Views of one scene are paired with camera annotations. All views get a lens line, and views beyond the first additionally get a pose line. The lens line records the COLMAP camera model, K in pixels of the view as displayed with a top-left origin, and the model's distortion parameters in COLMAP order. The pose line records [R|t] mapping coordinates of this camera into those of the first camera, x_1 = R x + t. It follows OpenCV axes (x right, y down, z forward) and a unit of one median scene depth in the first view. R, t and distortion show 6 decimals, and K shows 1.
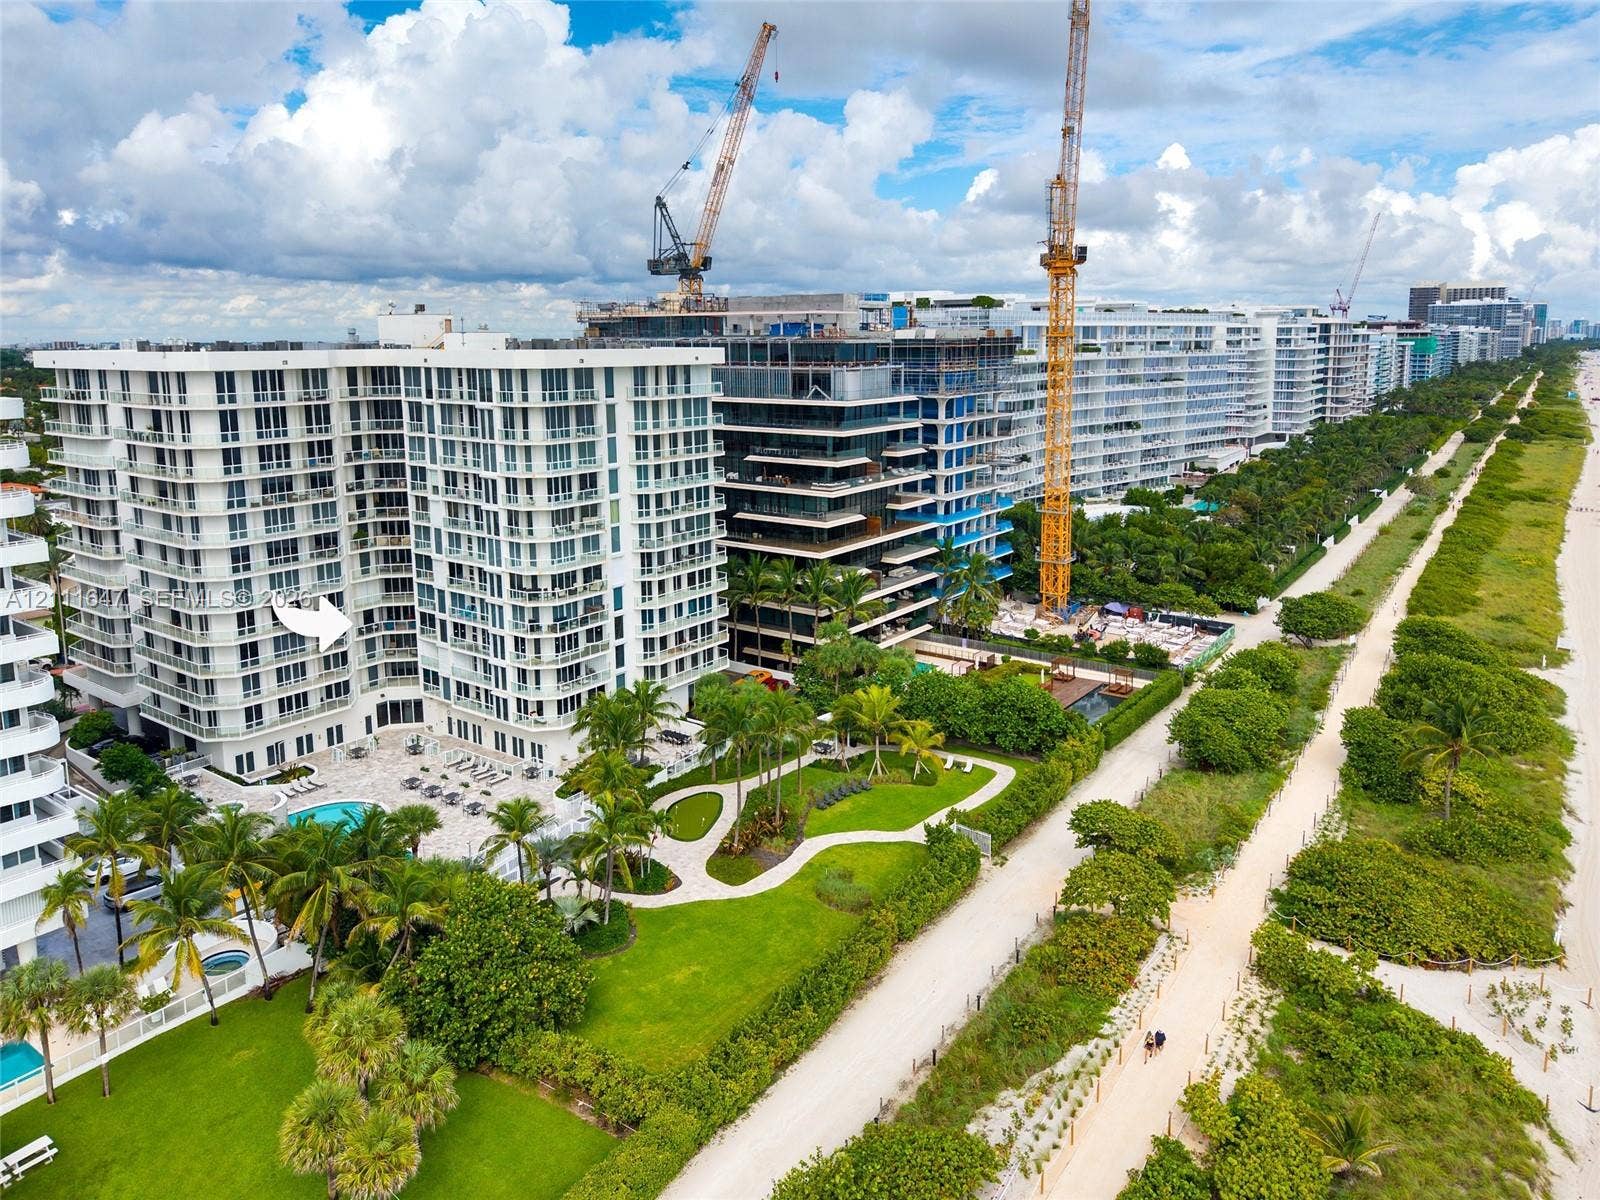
lens RADIAL K [[1066.1, 0, 807.2], [0, 1066.1, 552.1], [0, 0, 1]] dist [0.006191, -0.024073]
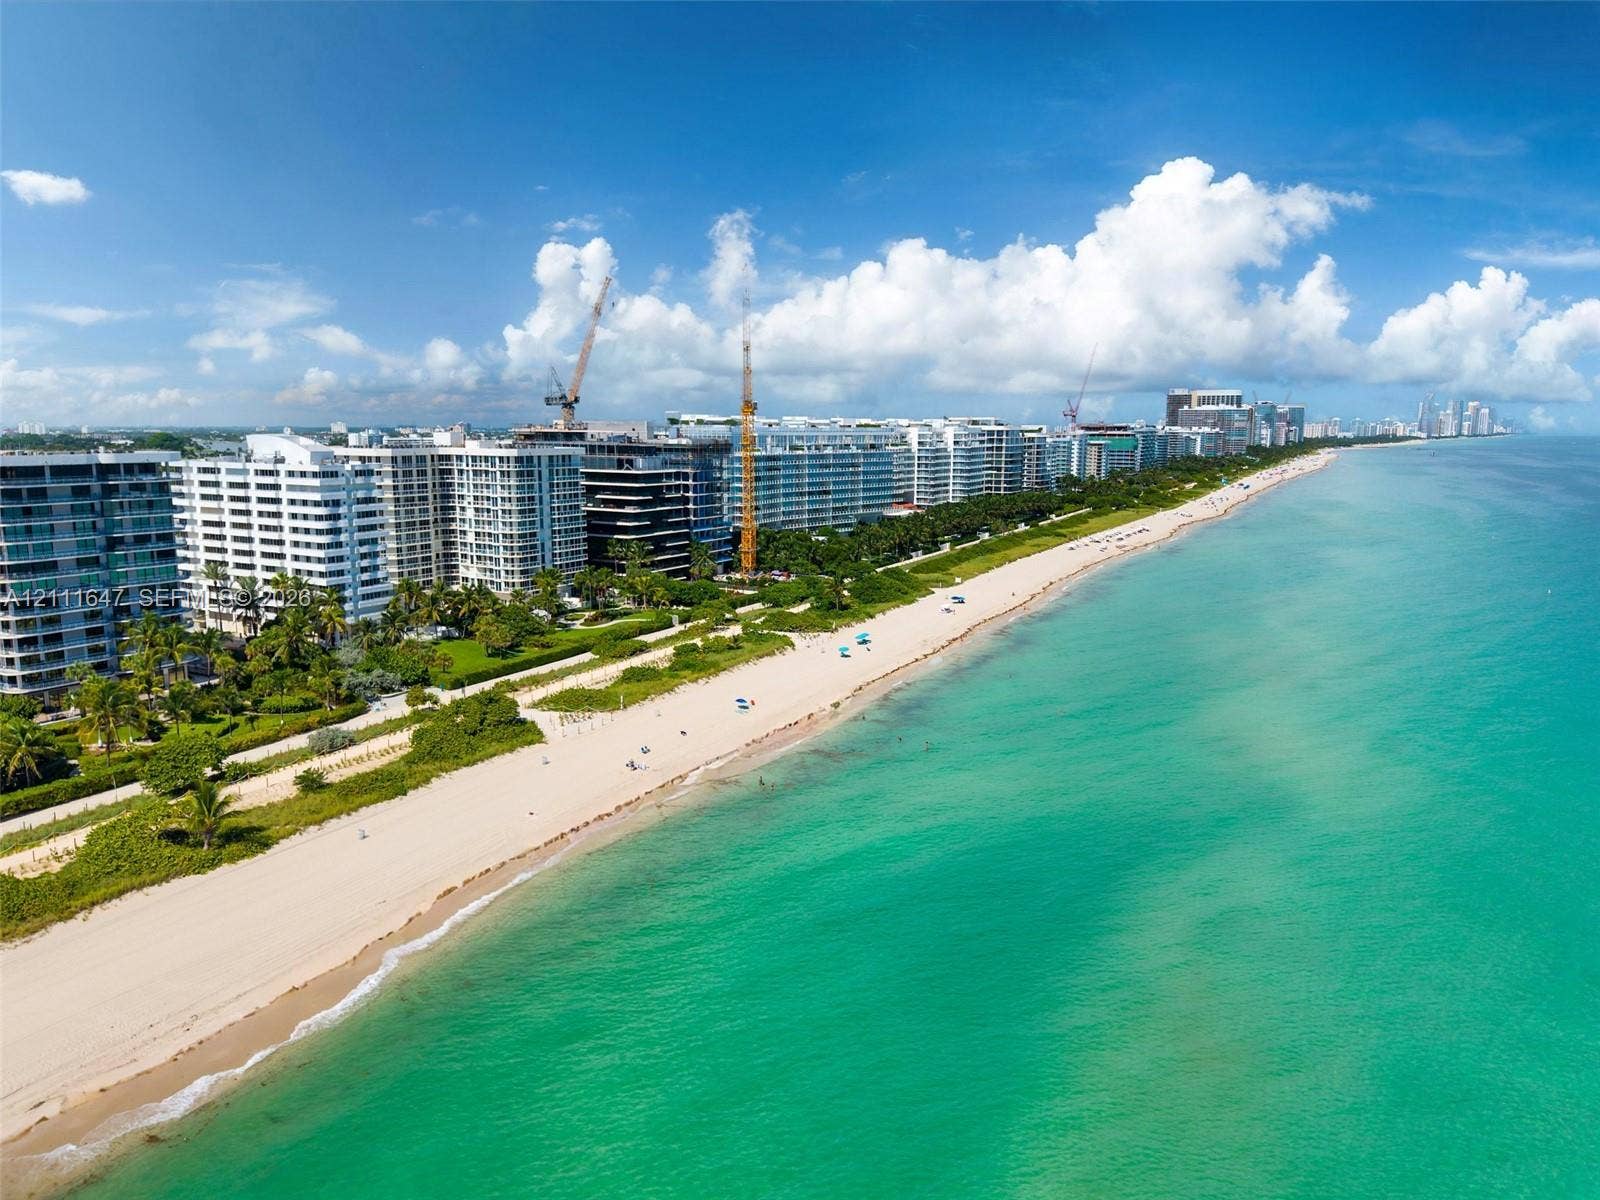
lens RADIAL K [[1066.1, 0, 810.2], [0, 1066.1, 600.7], [0, 0, 1]] dist [0.006191, -0.024073]
pose [[0.992228, -0.007373, 0.124217, 0.135584], [0.012112, 0.999225, -0.037442, 0.270054], [-0.123845, 0.038655, 0.991548, -1.559794]]
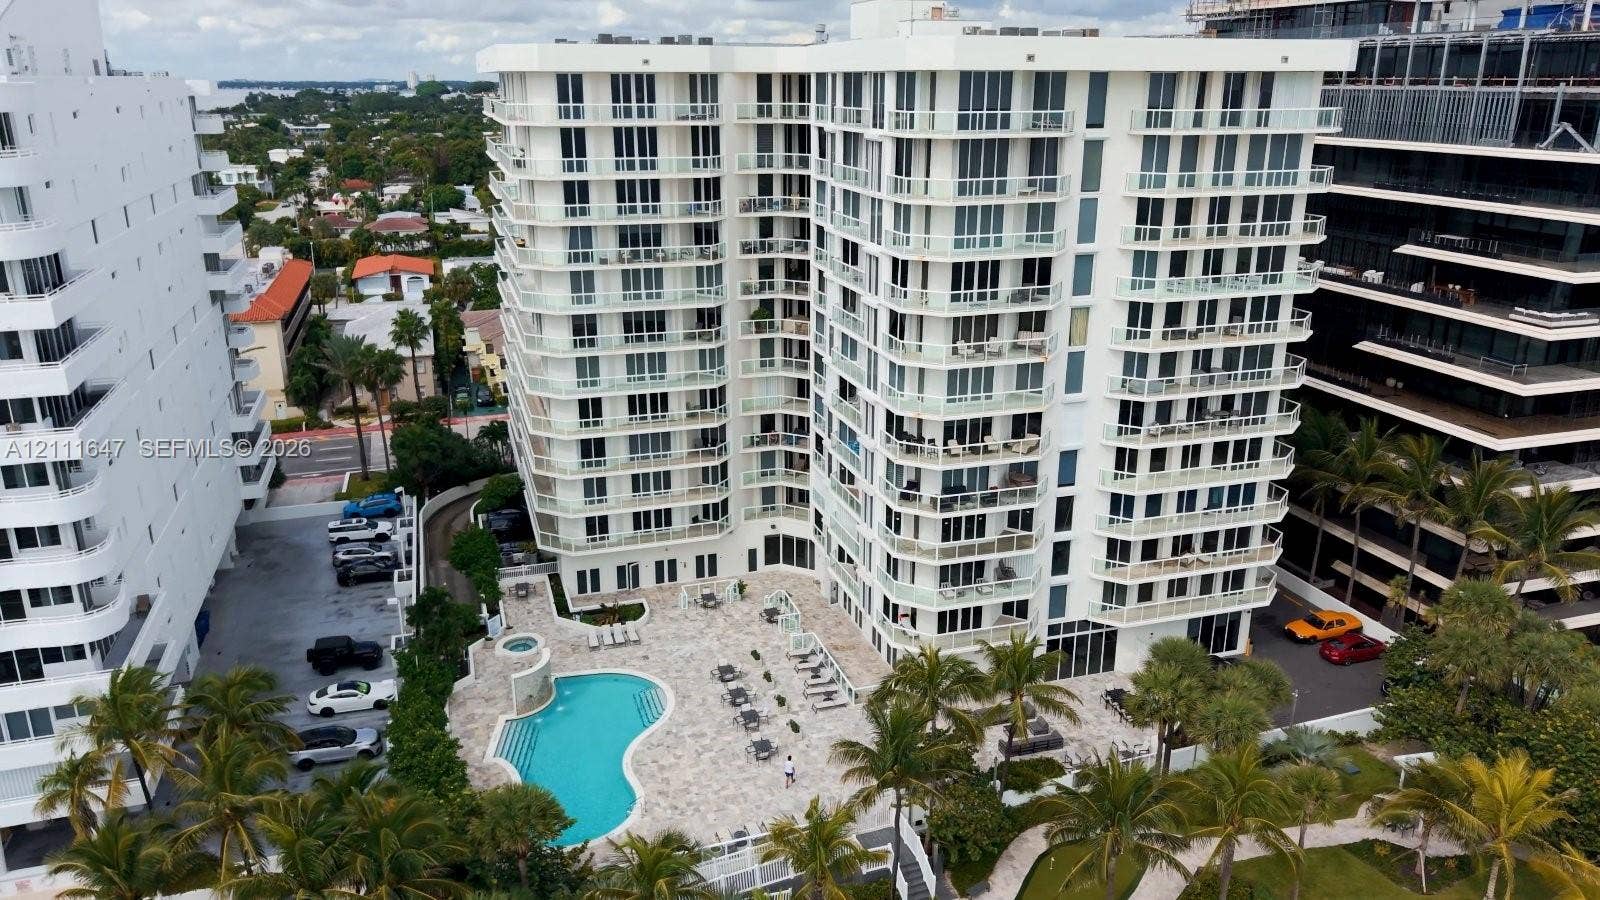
lens RADIAL K [[1149.3, 0, 803.4], [0, 1149.3, 465.7], [0, 0, 1]] dist [0.022363, -0.034621]
pose [[0.807316, 0.191570, -0.558160, 0.066545], [-0.118481, 0.979200, 0.164708, -0.048623], [0.578104, -0.066841, 0.813221, 0.379443]]
